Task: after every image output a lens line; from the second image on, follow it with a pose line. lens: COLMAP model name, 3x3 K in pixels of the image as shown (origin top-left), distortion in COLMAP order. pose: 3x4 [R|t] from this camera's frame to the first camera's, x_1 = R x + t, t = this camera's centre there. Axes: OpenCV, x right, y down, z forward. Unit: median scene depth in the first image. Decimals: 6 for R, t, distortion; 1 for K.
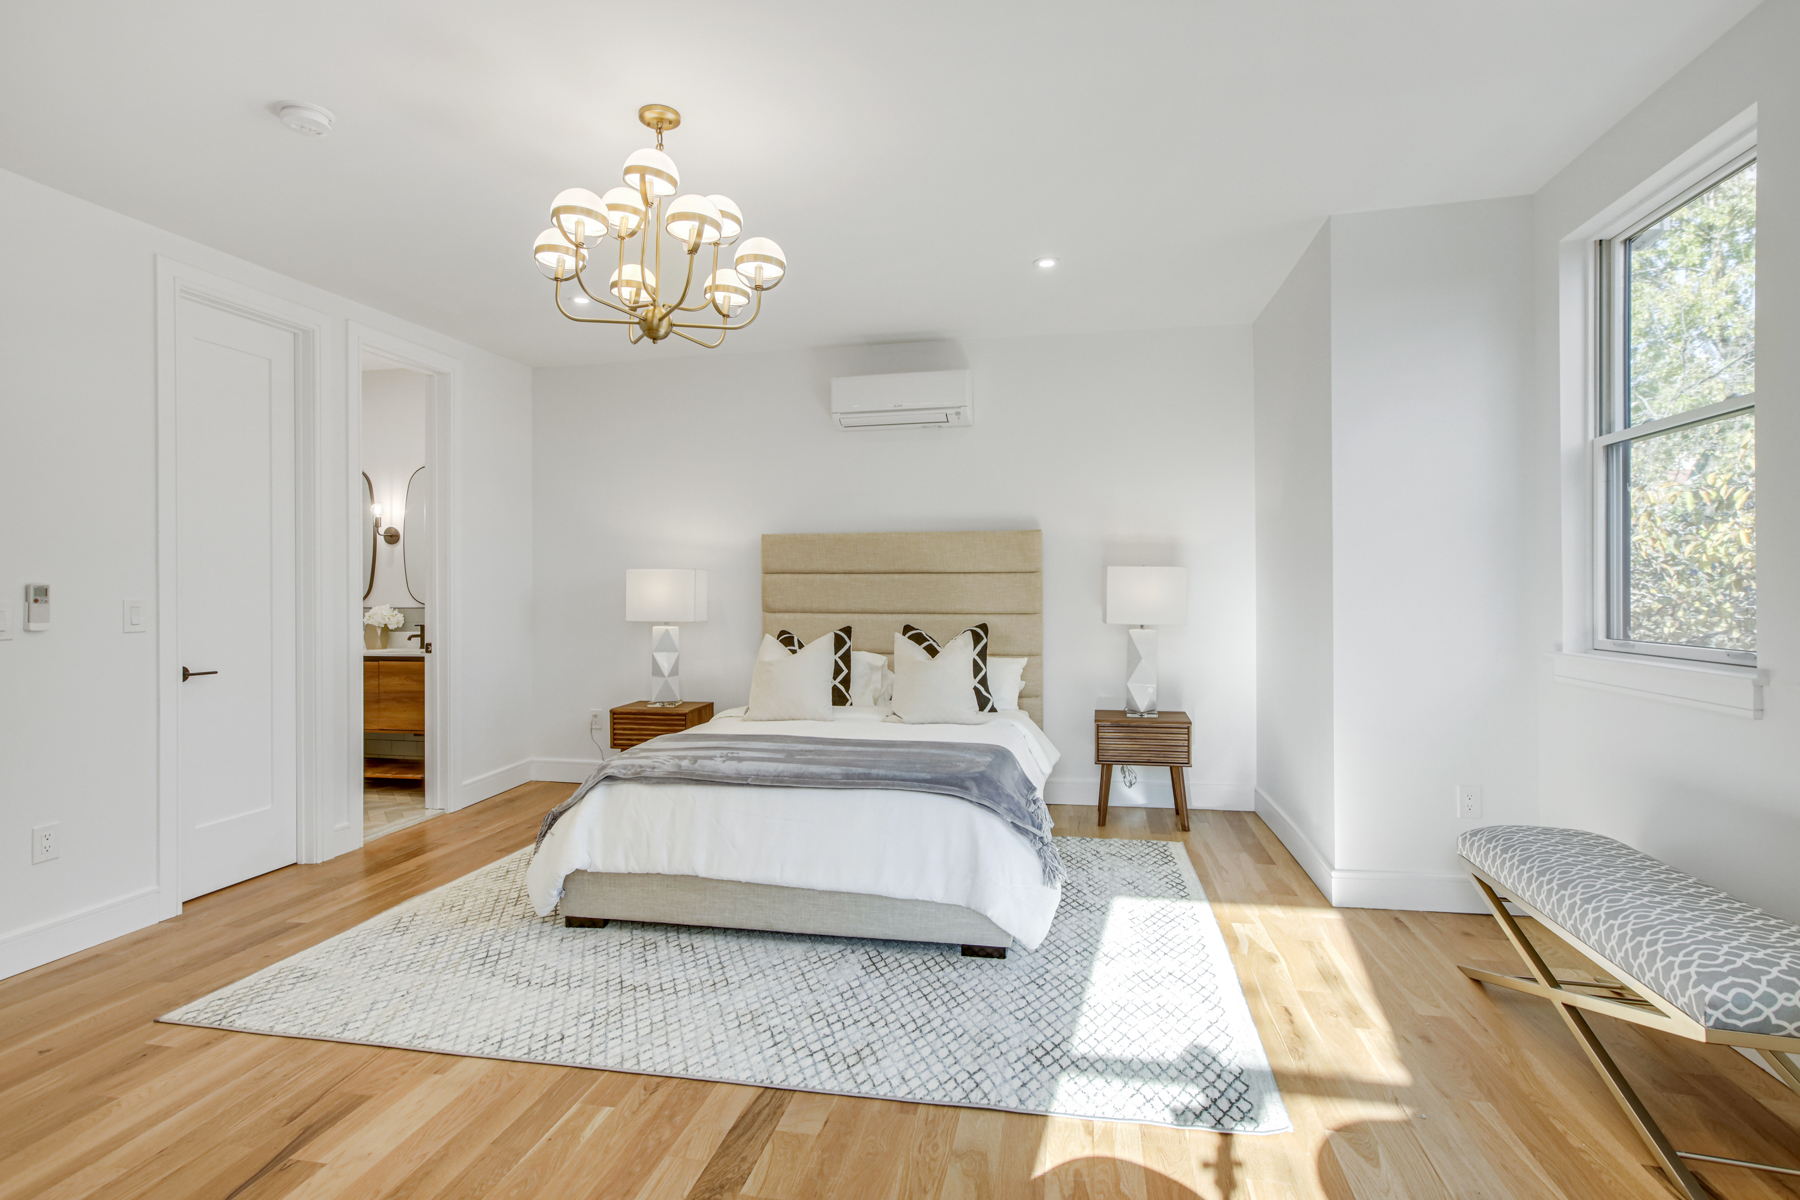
lens RADIAL K [[903.9, 0, 901.8], [0, 903.9, 594.8], [0, 0, 1]] dist [-0.019524, 0.016476]
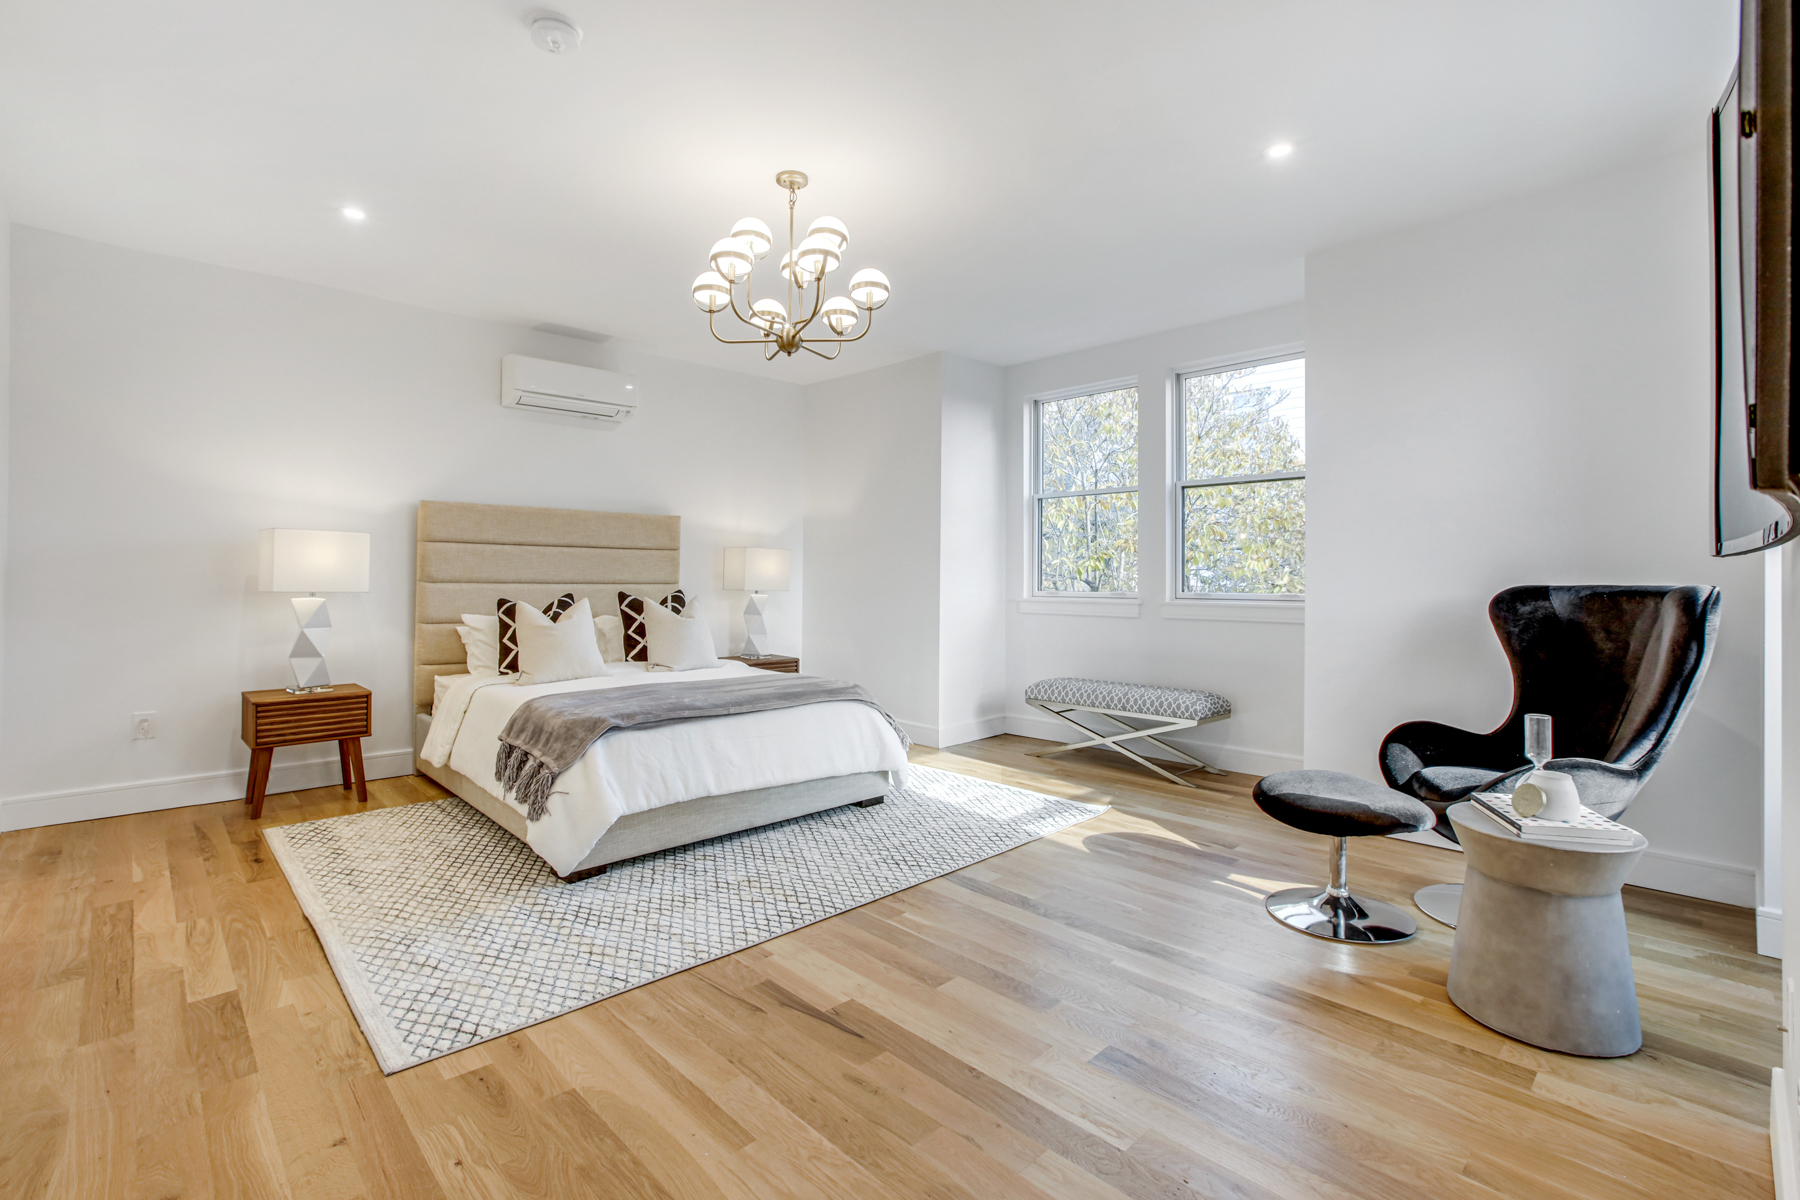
lens RADIAL K [[819.5, 0, 893.2], [0, 819.5, 586.1], [0, 0, 1]] dist [-0.032028, 0.015632]
pose [[0.568469, 0.000102, 0.822705, -0.964112], [-0.003951, 0.999989, 0.002606, 0.032121], [-0.822695, -0.004732, 0.568463, 0.191859]]
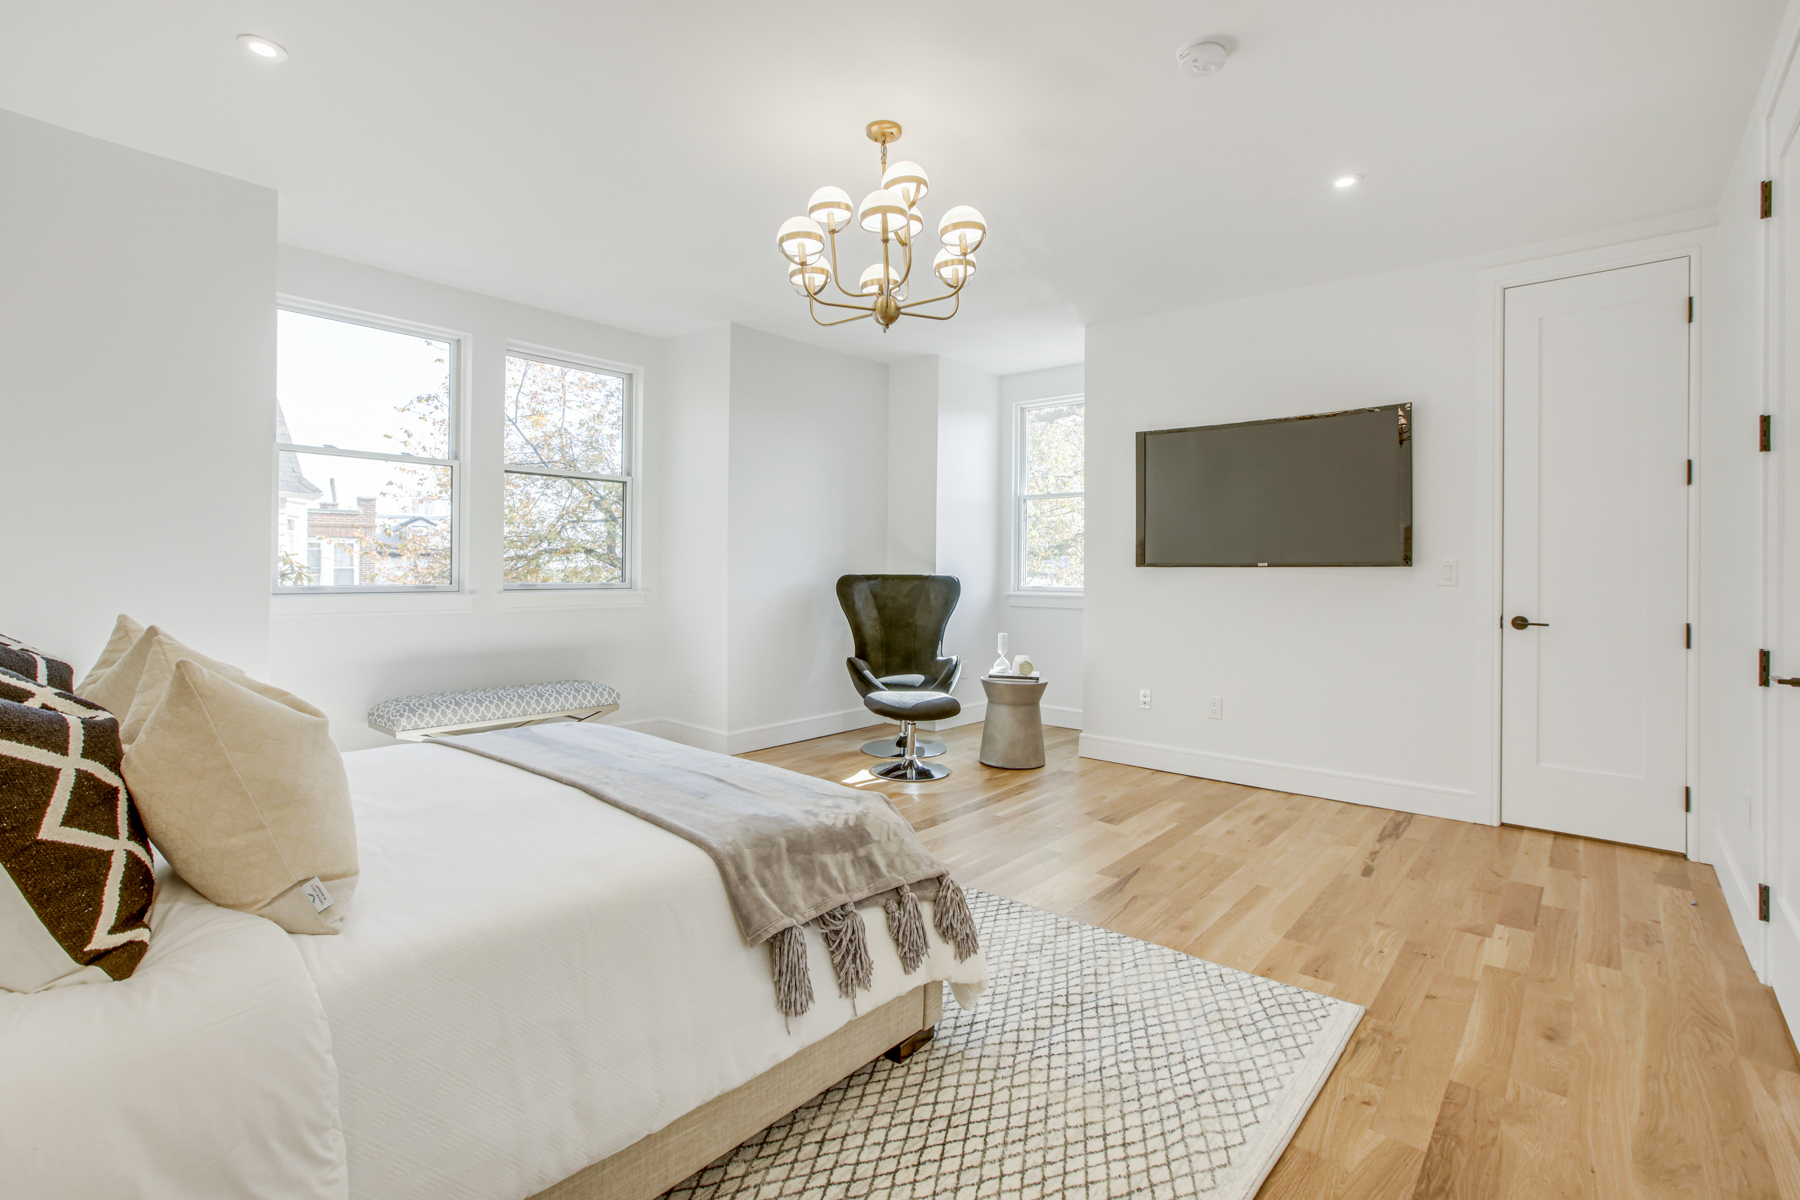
lens RADIAL K [[819.5, 0, 897.9], [0, 819.5, 593.9], [0, 0, 1]] dist [-0.032028, 0.015632]
pose [[-0.873221, -0.018894, 0.486958, -0.670573], [-0.005543, 0.999569, 0.028844, 0.022097], [-0.487293, 0.022488, -0.872949, 1.614449]]
